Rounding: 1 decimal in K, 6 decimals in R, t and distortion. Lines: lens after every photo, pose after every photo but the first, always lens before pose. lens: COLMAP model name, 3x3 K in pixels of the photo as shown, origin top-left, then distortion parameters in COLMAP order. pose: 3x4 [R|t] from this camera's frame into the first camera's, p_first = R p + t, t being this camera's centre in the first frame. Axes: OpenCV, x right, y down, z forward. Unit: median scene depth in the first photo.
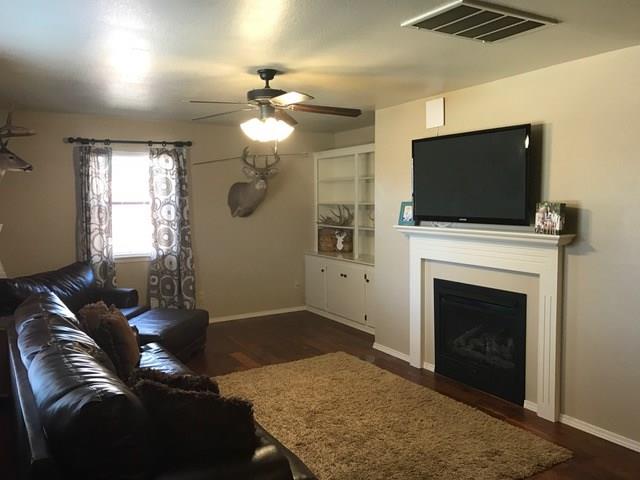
lens RADIAL K [[523.4, 0, 317.5], [0, 523.4, 235.5], [0, 0, 1]] dist [0.066018, -0.112303]
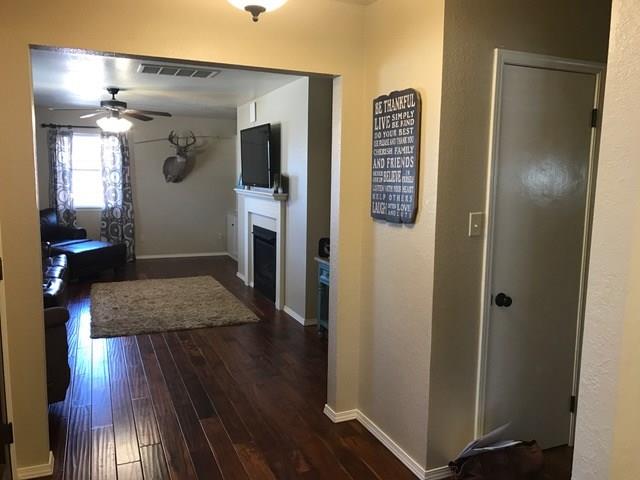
lens RADIAL K [[523.4, 0, 317.5], [0, 523.4, 235.5], [0, 0, 1]] dist [0.066018, -0.112303]
pose [[0.989148, 0.041462, -0.140954, 0.490647], [-0.035047, 0.998247, 0.047695, 0.027501], [0.142685, -0.042237, 0.988867, -0.350415]]
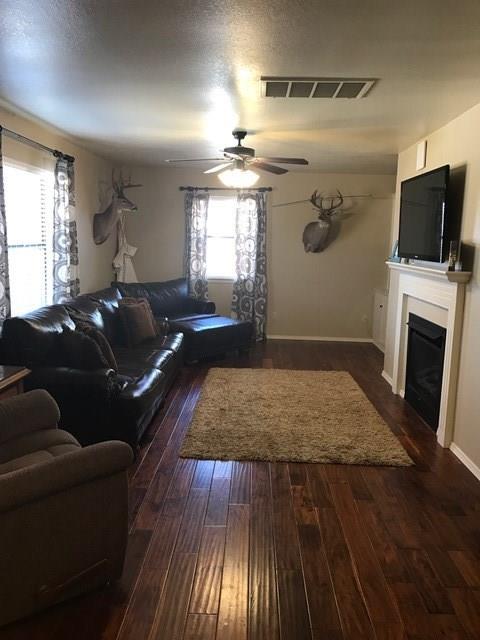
lens RADIAL K [[523.4, 0, 240.0], [0, 523.4, 320.0], [0, 0, 1]] dist [0.066018, -0.112303]
pose [[0.840214, 0.112785, -0.530396, 0.404226], [-0.072079, 0.992680, 0.096904, 0.013809], [0.537443, -0.043190, 0.842194, -0.074762]]
